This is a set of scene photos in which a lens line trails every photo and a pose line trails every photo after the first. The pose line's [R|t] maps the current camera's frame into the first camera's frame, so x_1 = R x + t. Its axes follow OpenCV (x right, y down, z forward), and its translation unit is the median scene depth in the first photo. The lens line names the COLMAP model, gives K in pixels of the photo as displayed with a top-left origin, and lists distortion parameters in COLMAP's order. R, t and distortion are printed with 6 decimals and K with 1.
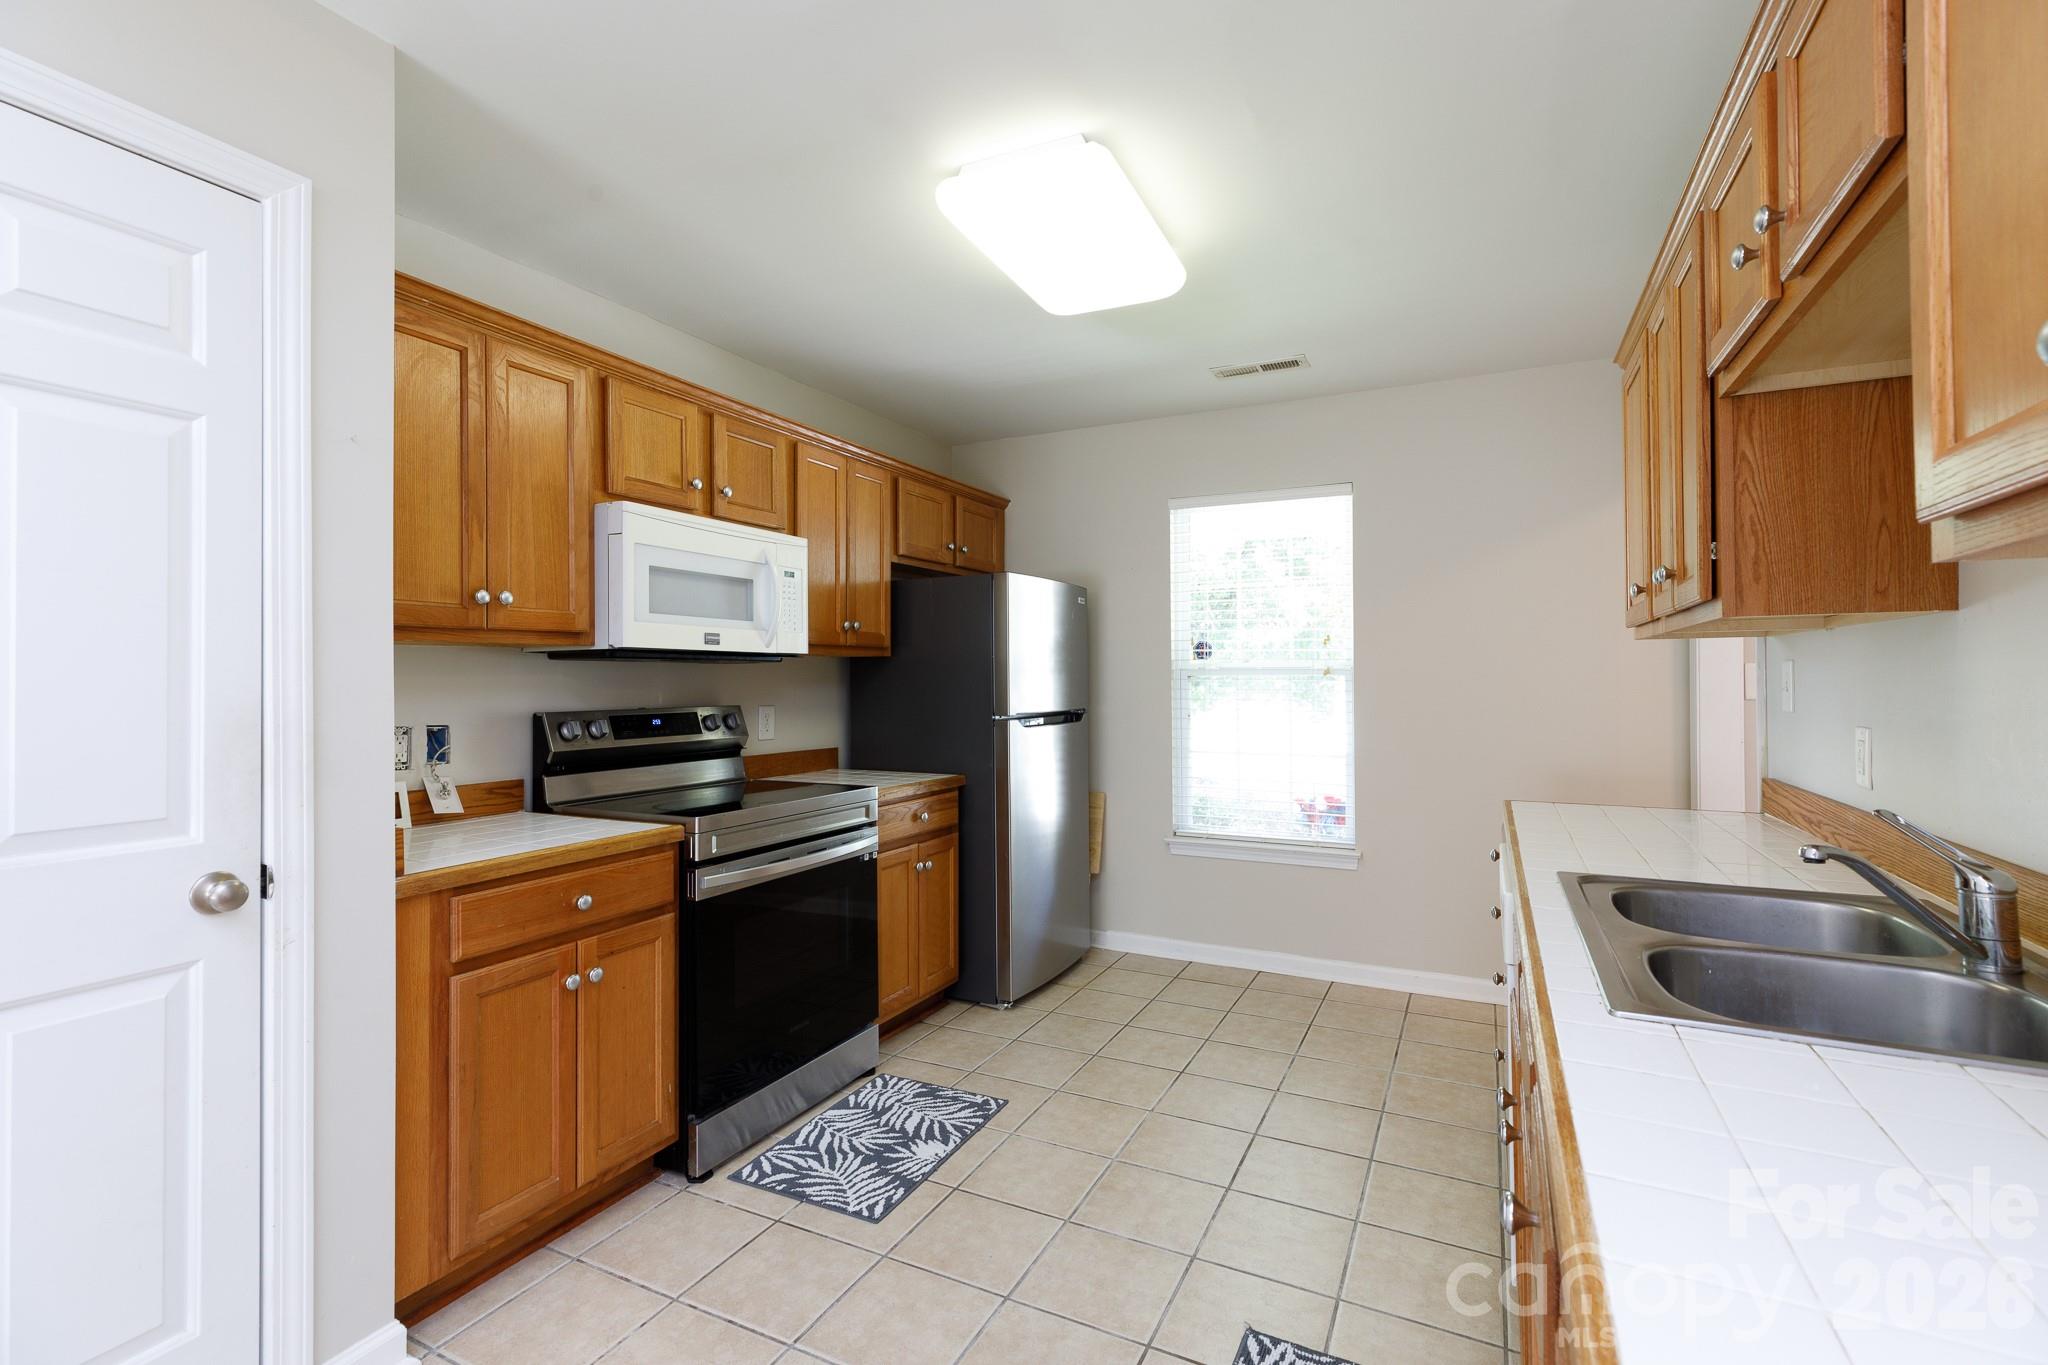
lens RADIAL K [[910.8, 0, 1039.7], [0, 910.8, 683.4], [0, 0, 1]] dist [-0.000936, -0.000211]
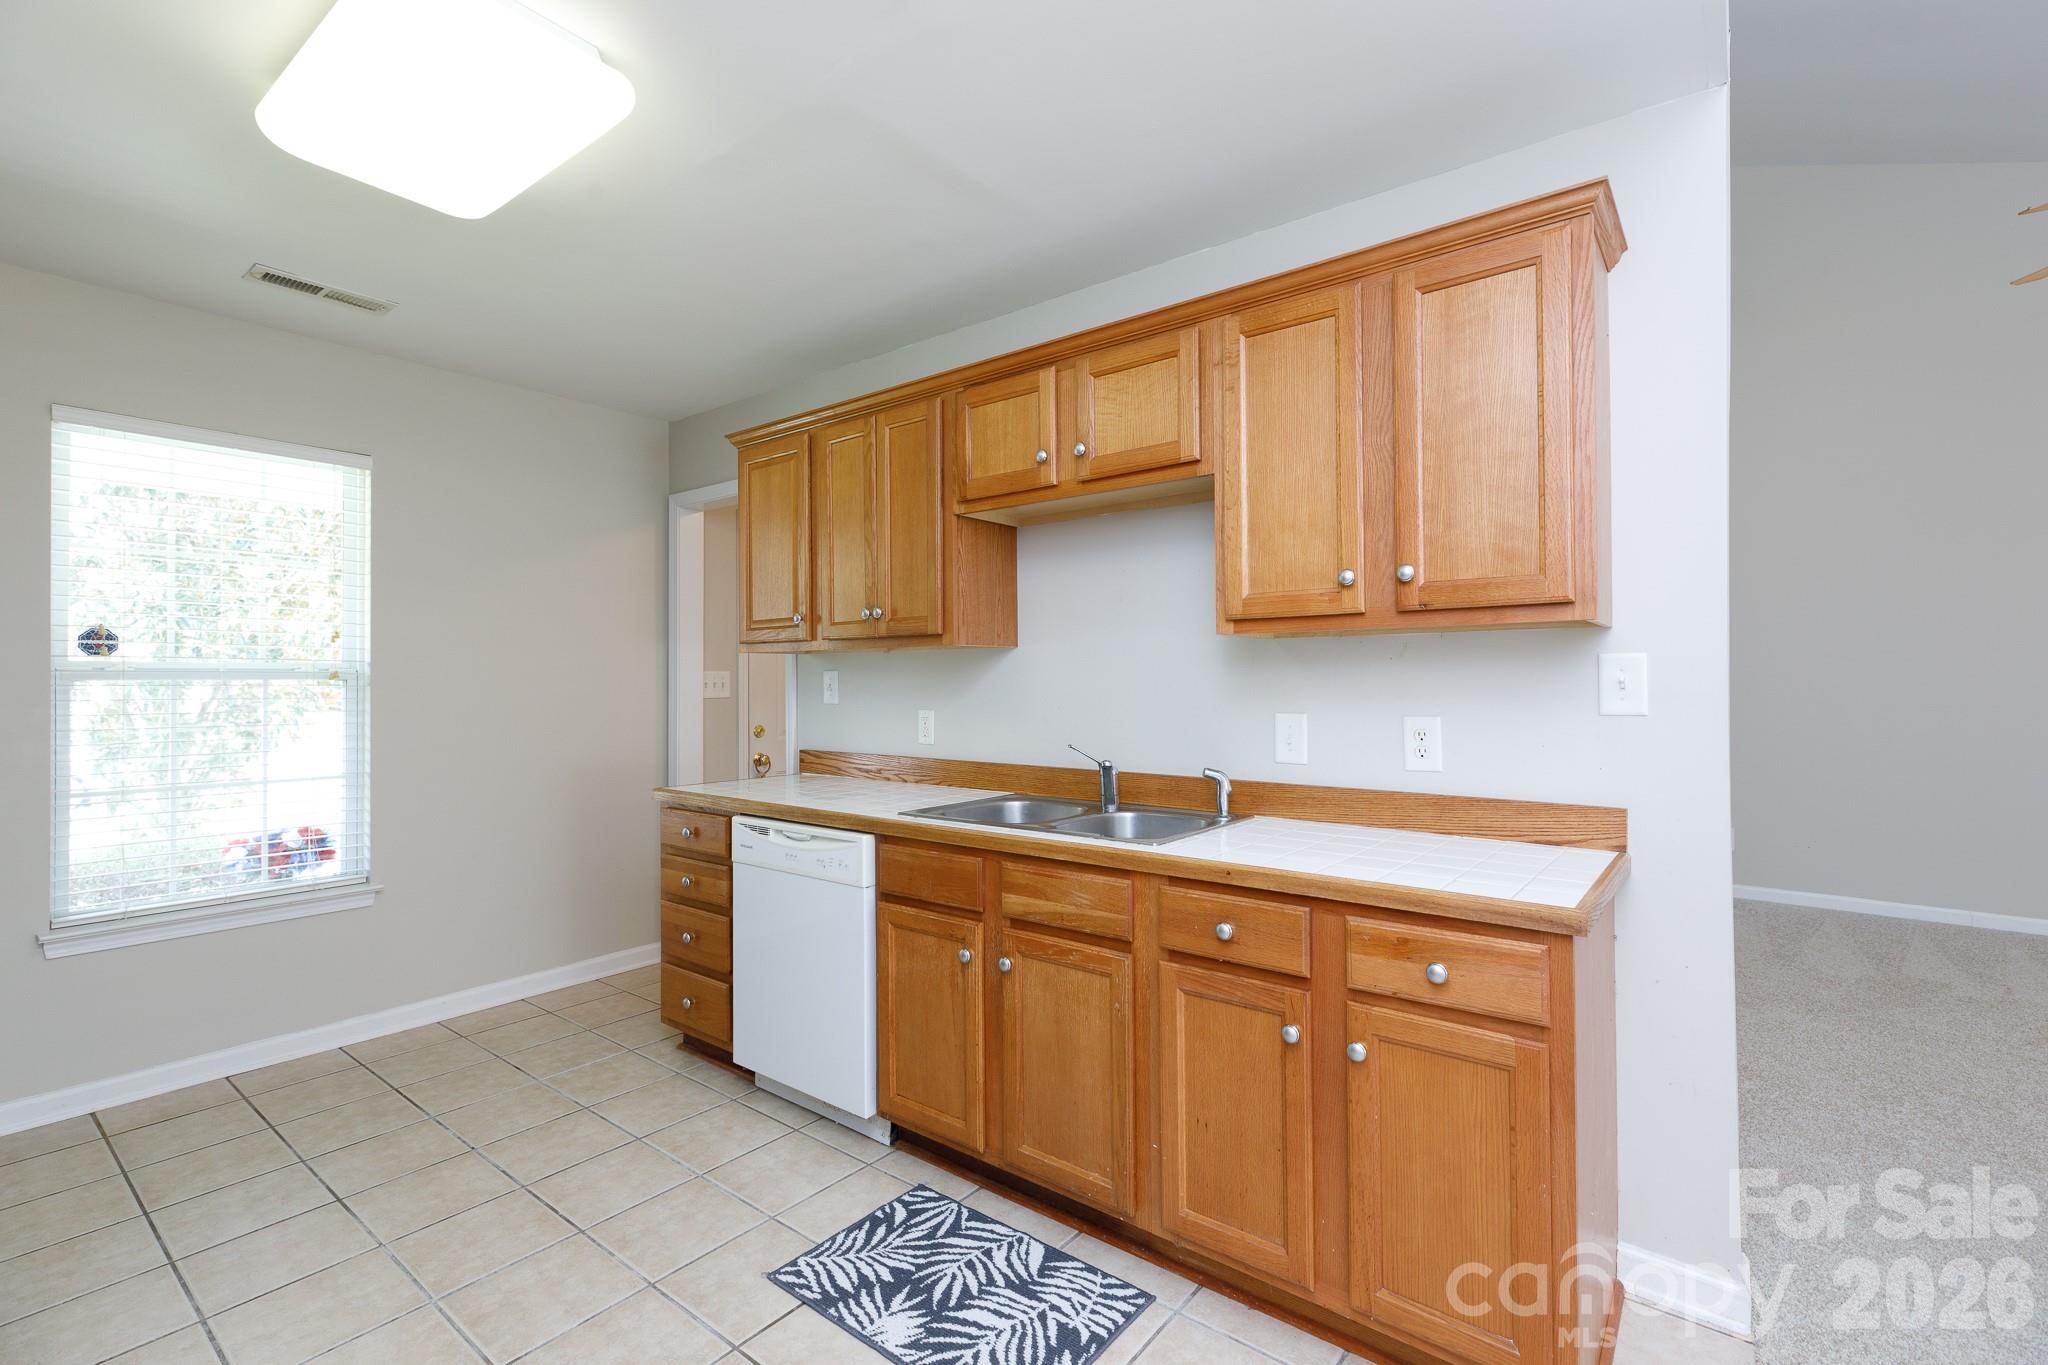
lens RADIAL K [[897.0, 0, 1024.0], [0, 897.0, 682.5], [0, 0, 1]] dist [-0.000840, -0.000334]
pose [[0.210373, -0.000317, 0.977621, -0.465607], [0.008149, 0.999966, -0.001429, 0.000287], [-0.977587, 0.008268, 0.210368, 0.285960]]
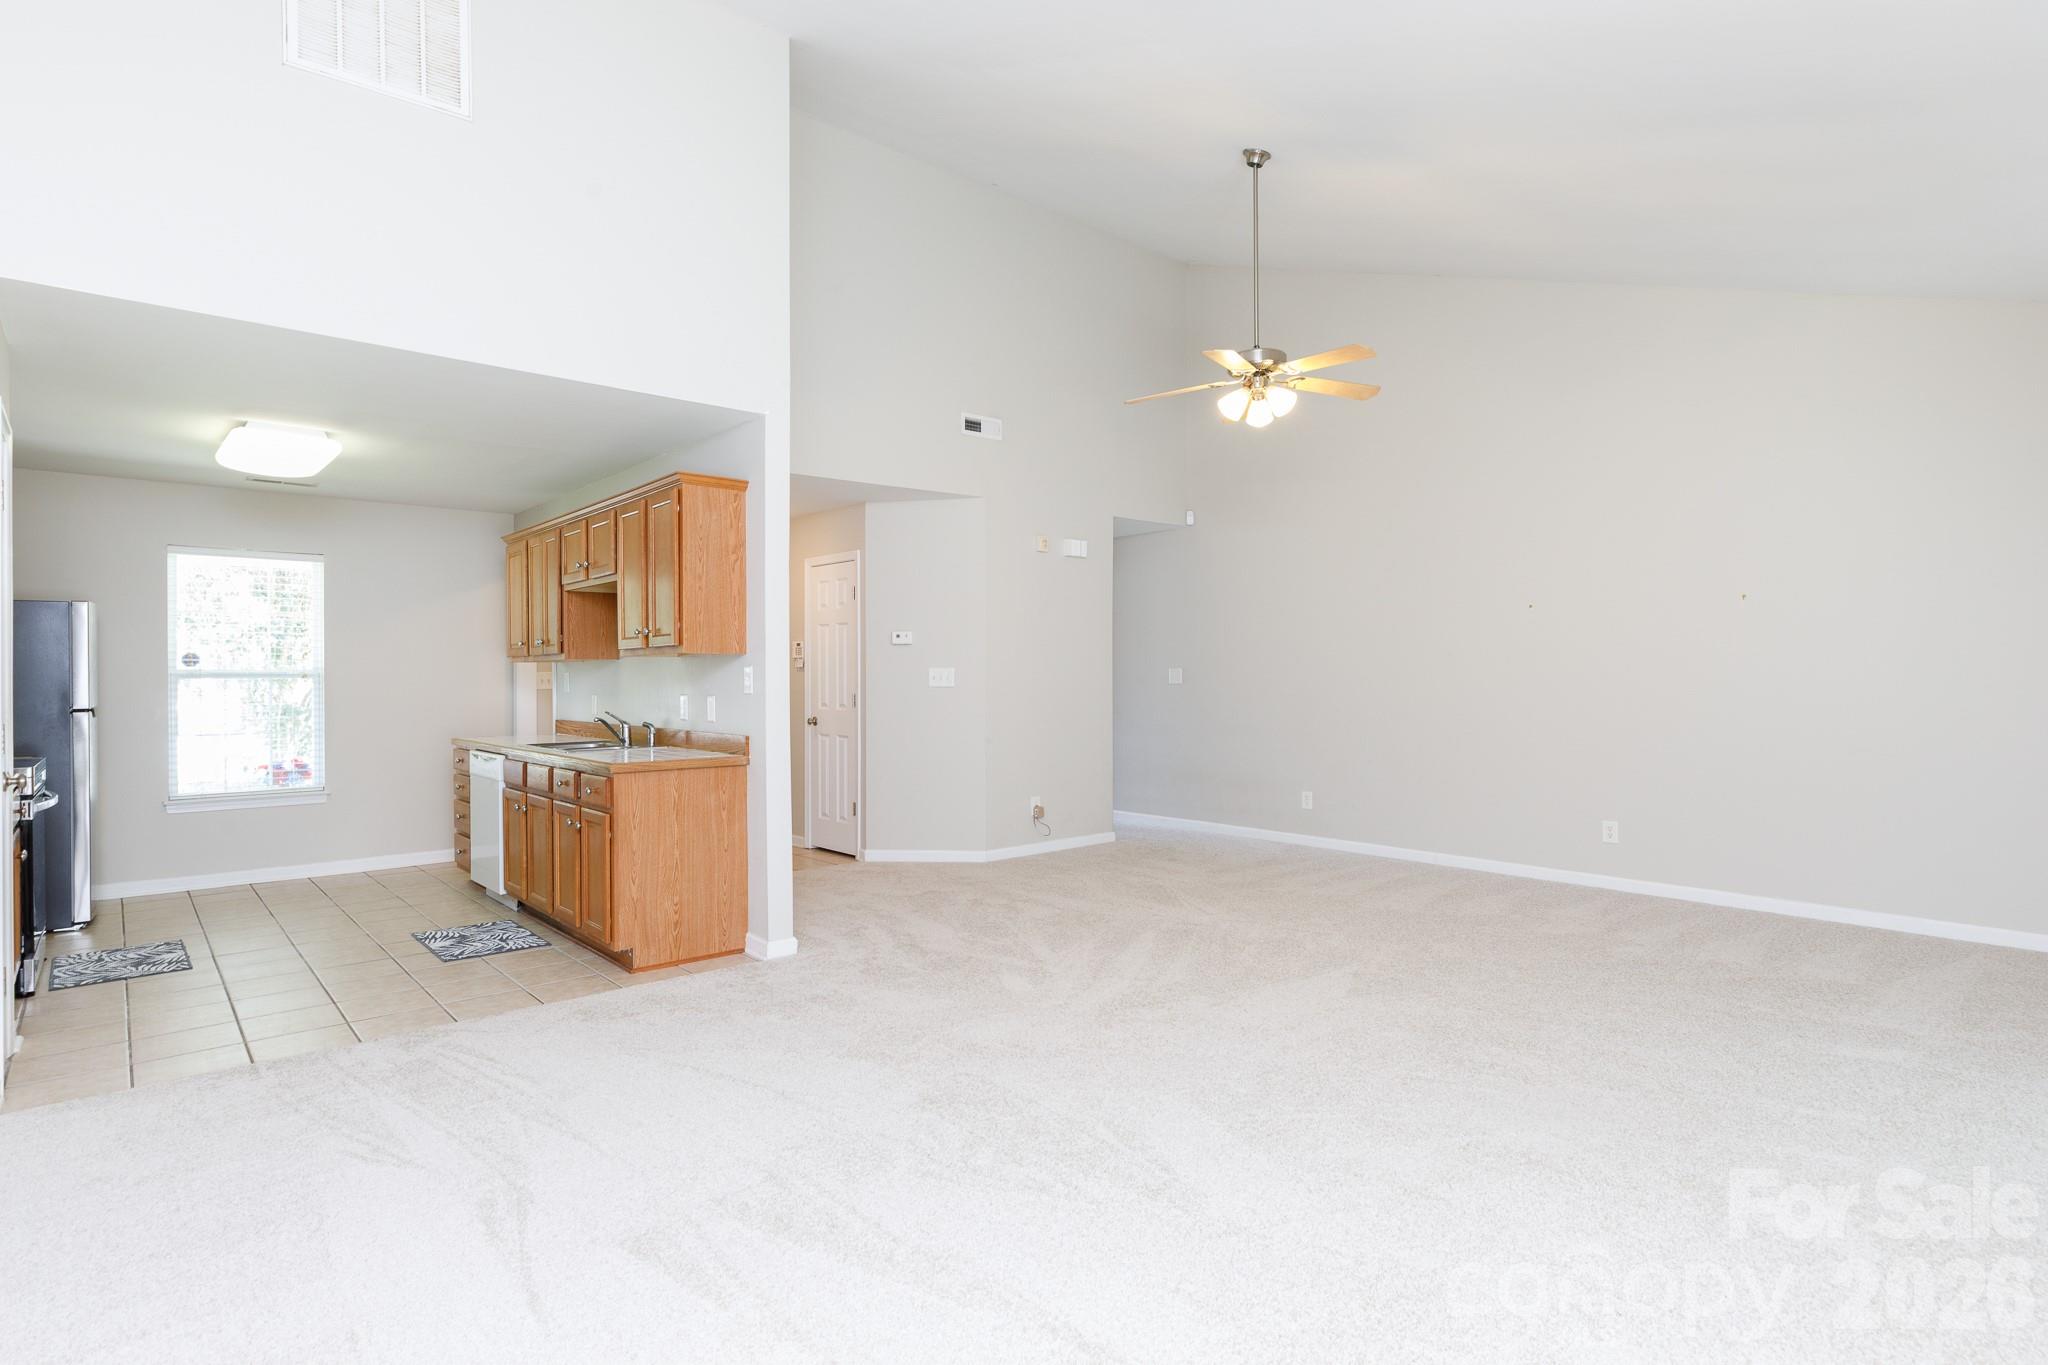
lens RADIAL K [[1033.8, 0, 1024.0], [0, 1033.8, 682.5], [0, 0, 1]] dist [-0.004062, -0.000367]
pose [[0.385676, -0.004367, 0.922624, -1.081741], [0.010290, 0.999947, 0.000432, 0.013713], [-0.922577, 0.009327, 0.385700, -1.032620]]
